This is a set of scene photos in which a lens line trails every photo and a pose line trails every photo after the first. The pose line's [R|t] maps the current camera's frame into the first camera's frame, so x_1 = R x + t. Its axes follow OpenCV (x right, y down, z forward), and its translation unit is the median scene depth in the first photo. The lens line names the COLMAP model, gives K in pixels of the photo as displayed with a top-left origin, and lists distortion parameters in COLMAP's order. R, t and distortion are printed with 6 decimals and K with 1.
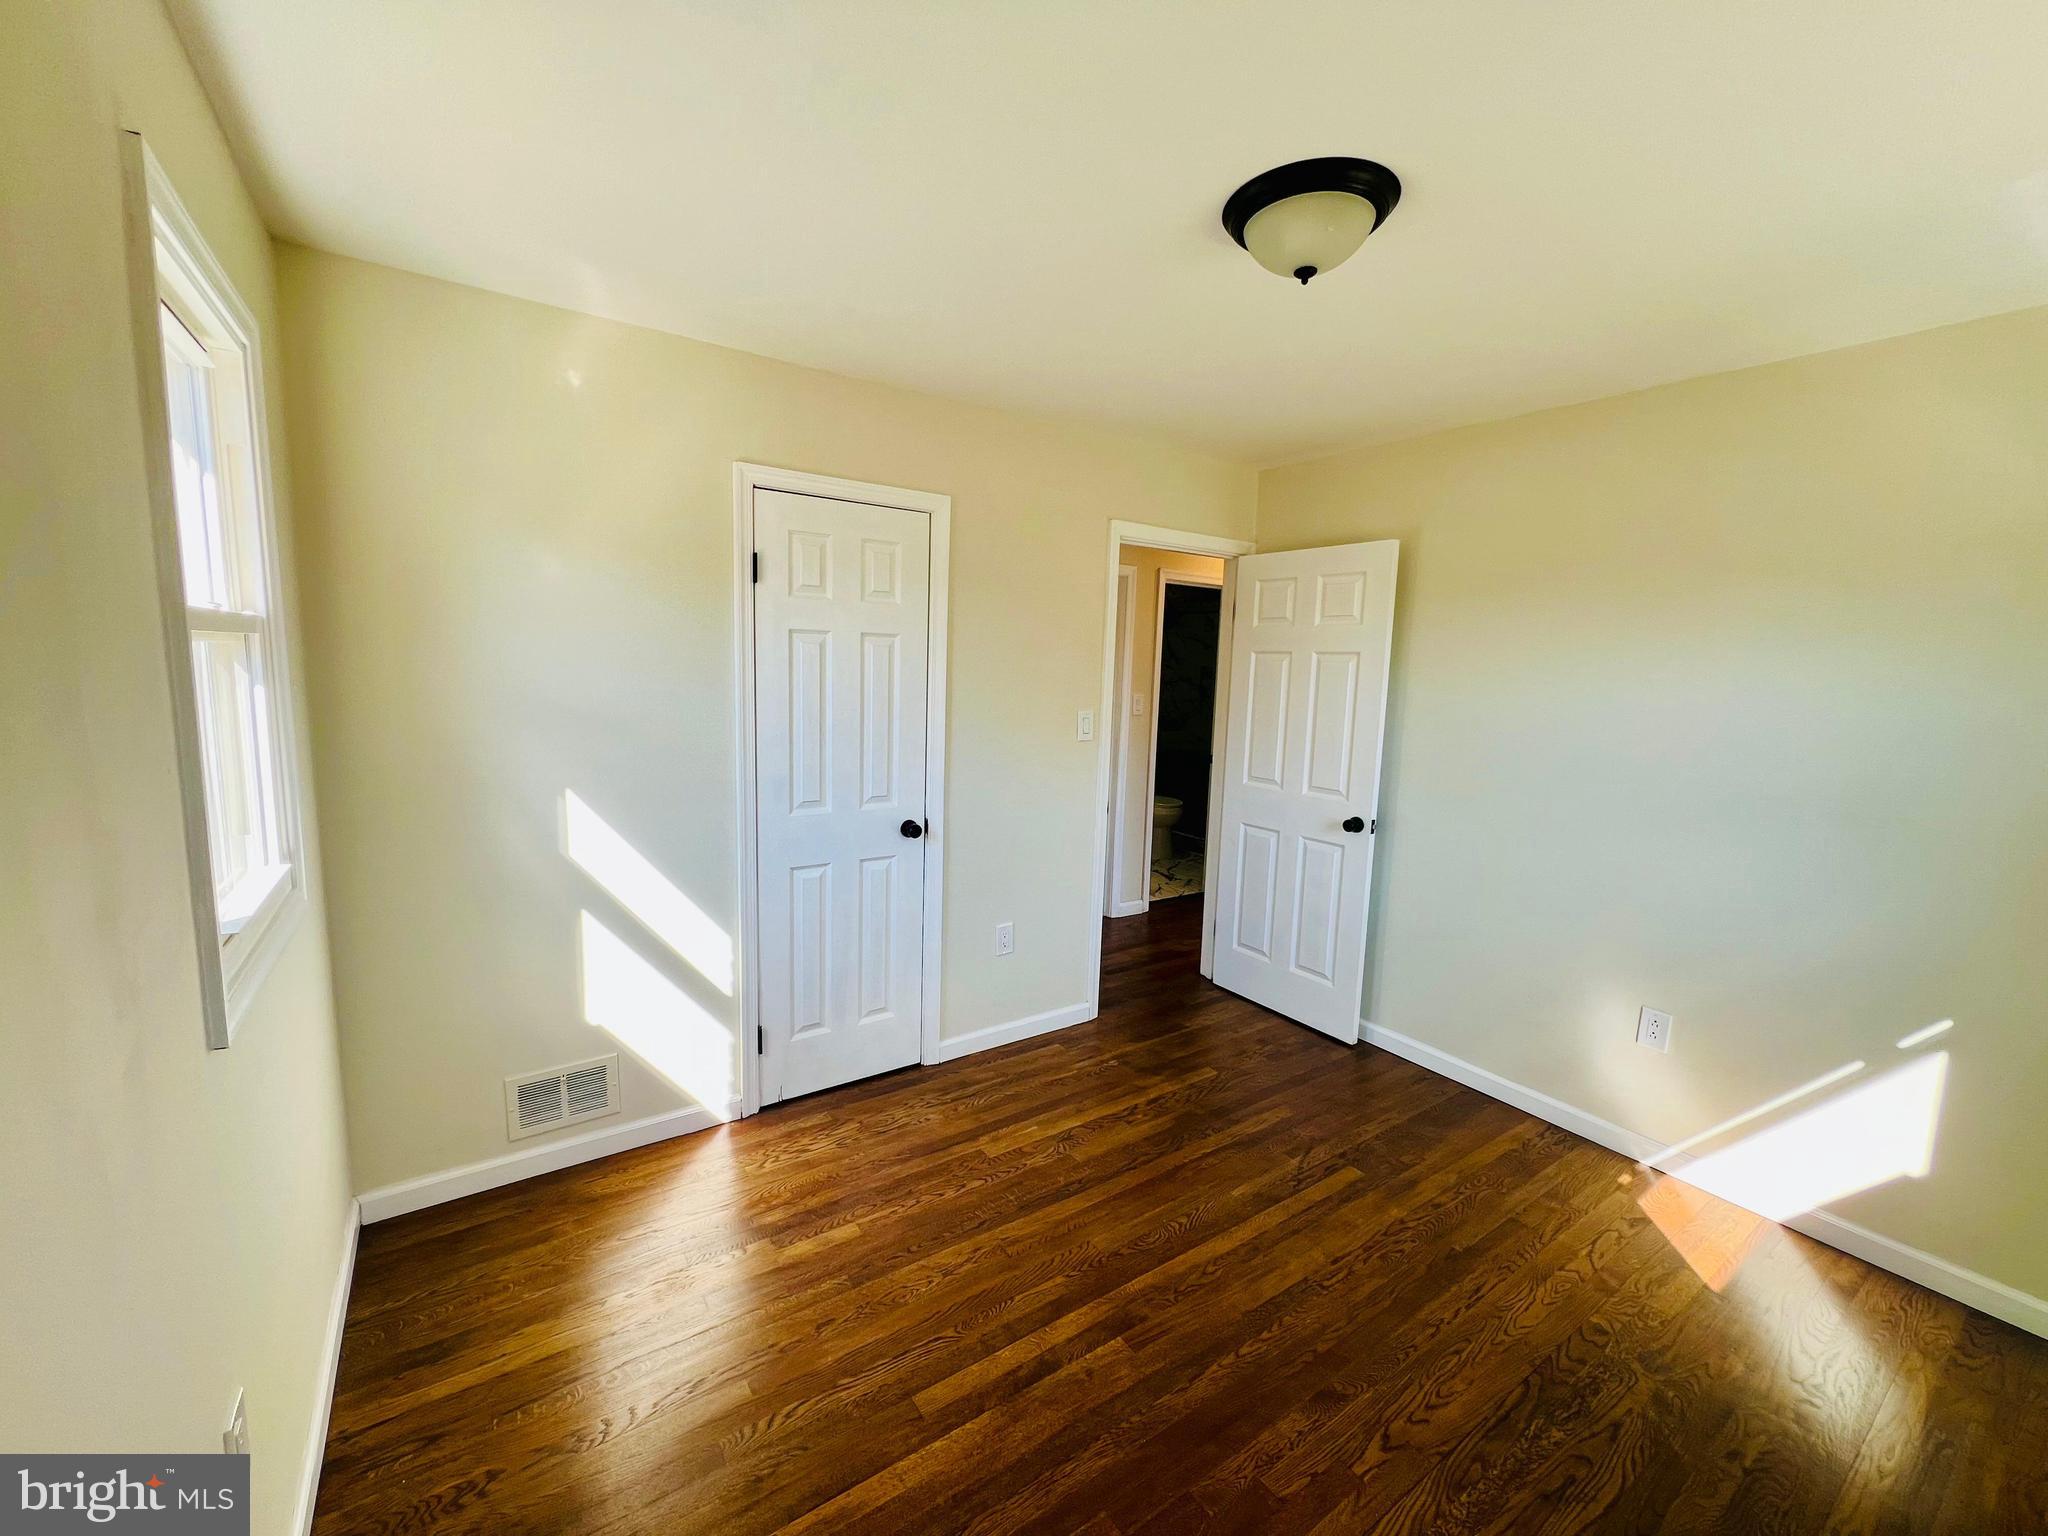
lens RADIAL K [[821.3, 0, 1020.7], [0, 821.3, 766.8], [0, 0, 1]] dist [-0.002832, 0.000467]
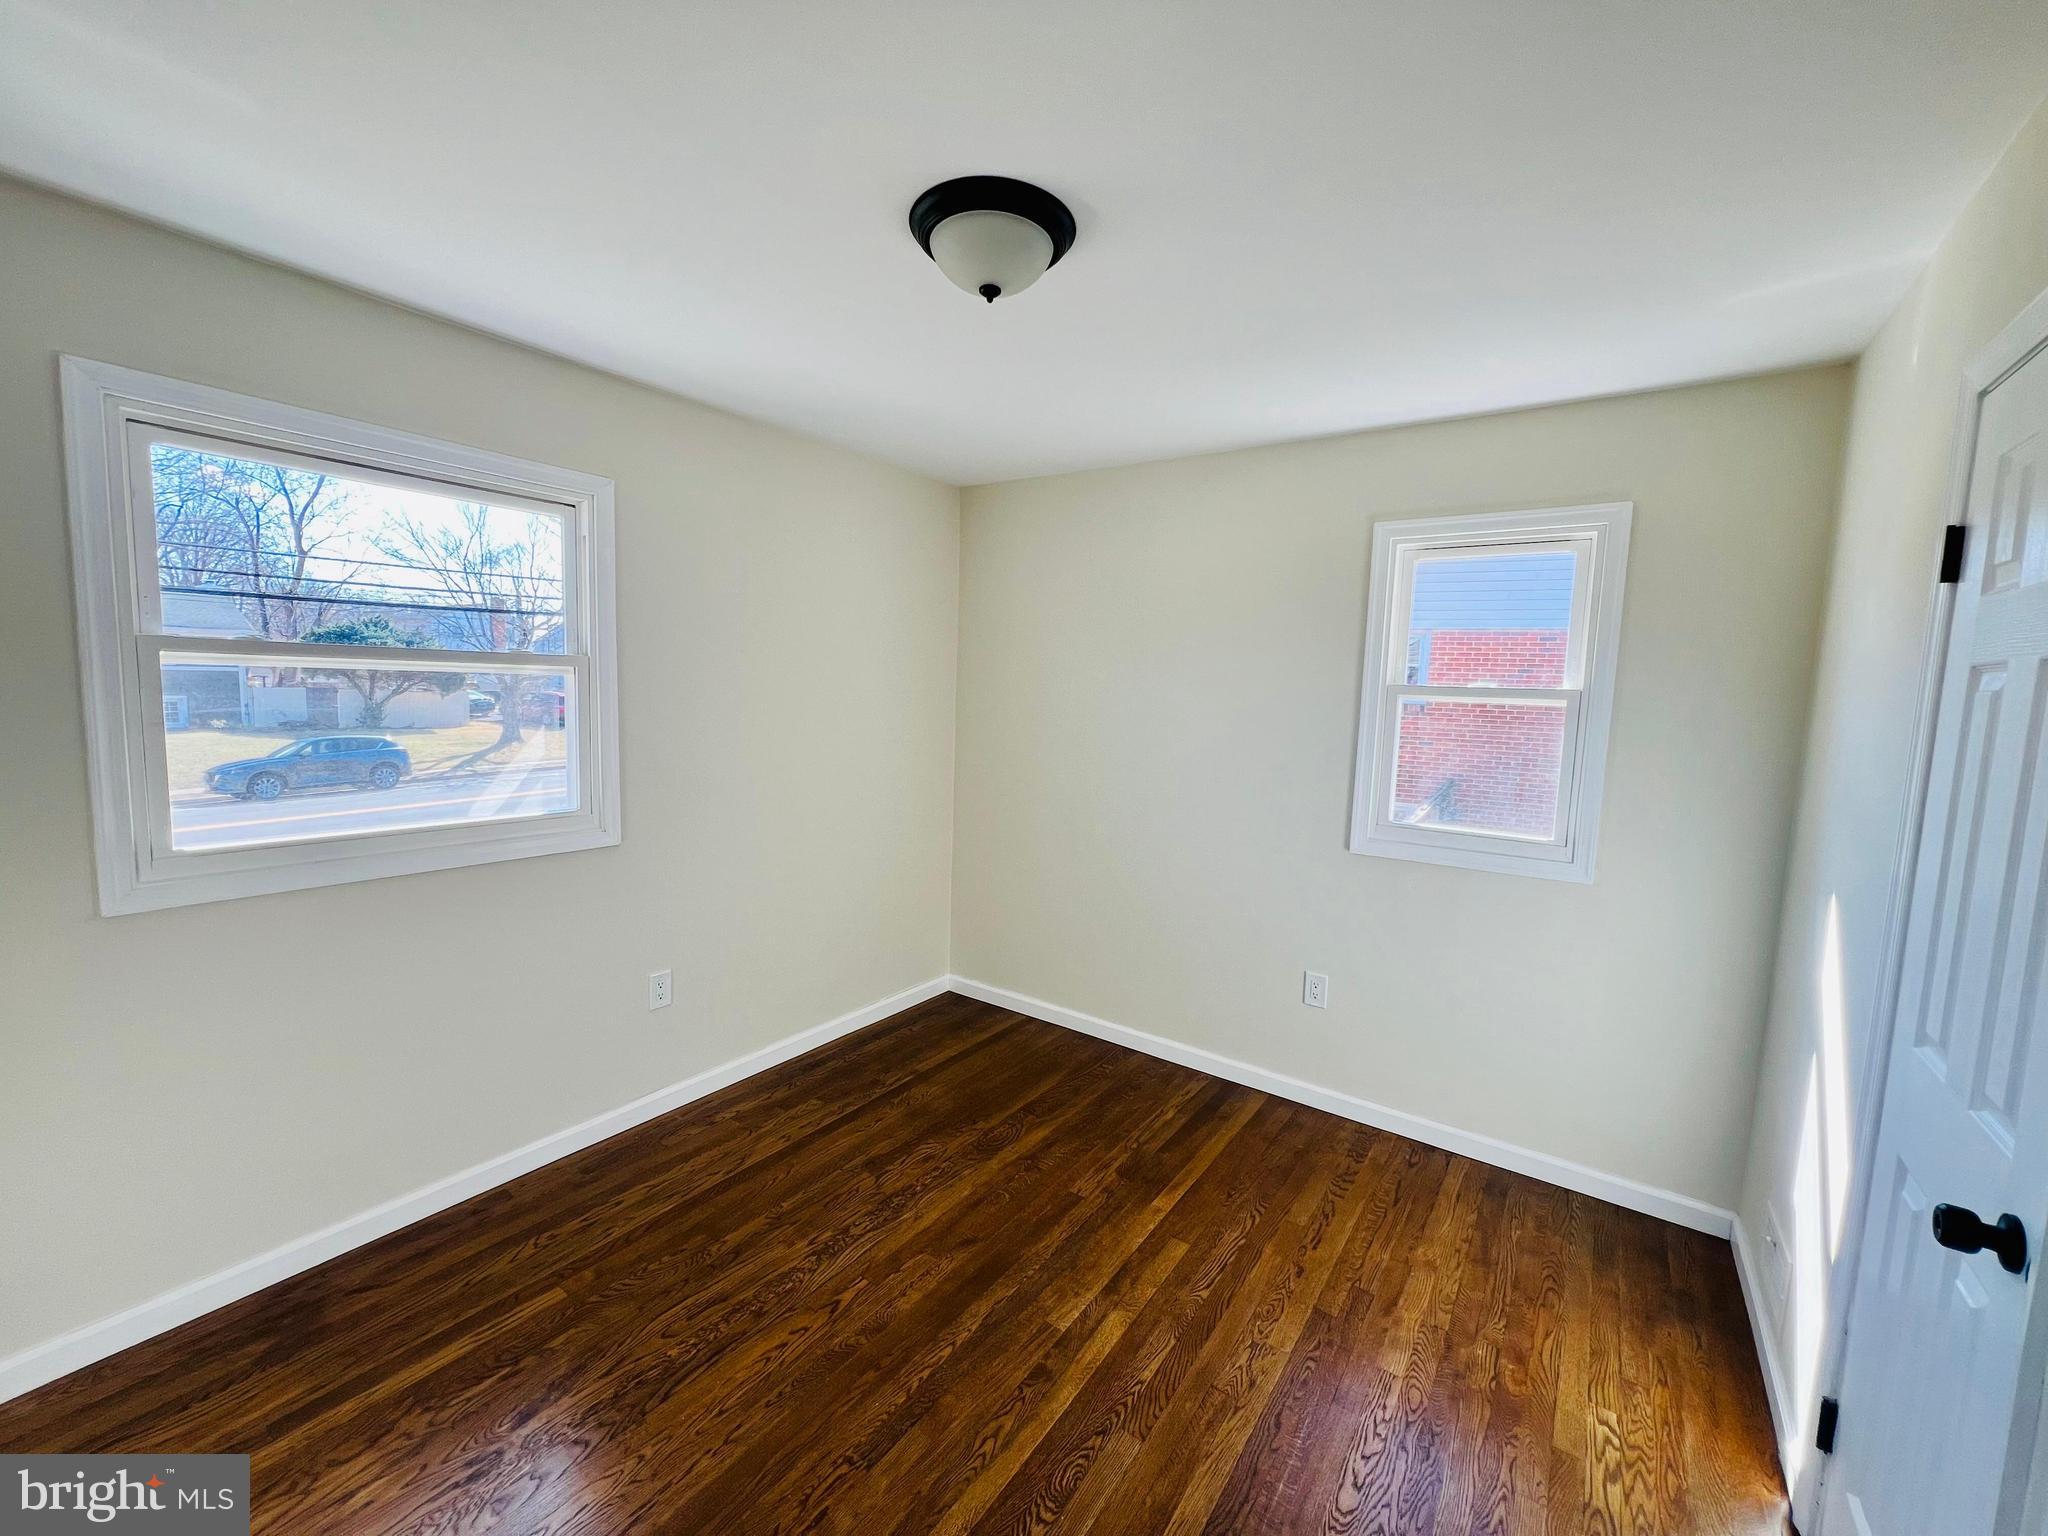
lens RADIAL K [[821.3, 0, 1020.7], [0, 821.3, 766.8], [0, 0, 1]] dist [-0.002832, 0.000467]
pose [[-0.937970, -0.027866, -0.345594, 0.560478], [-0.104734, 0.972972, 0.205806, -0.213584], [0.330519, 0.229235, -0.915537, 1.799740]]
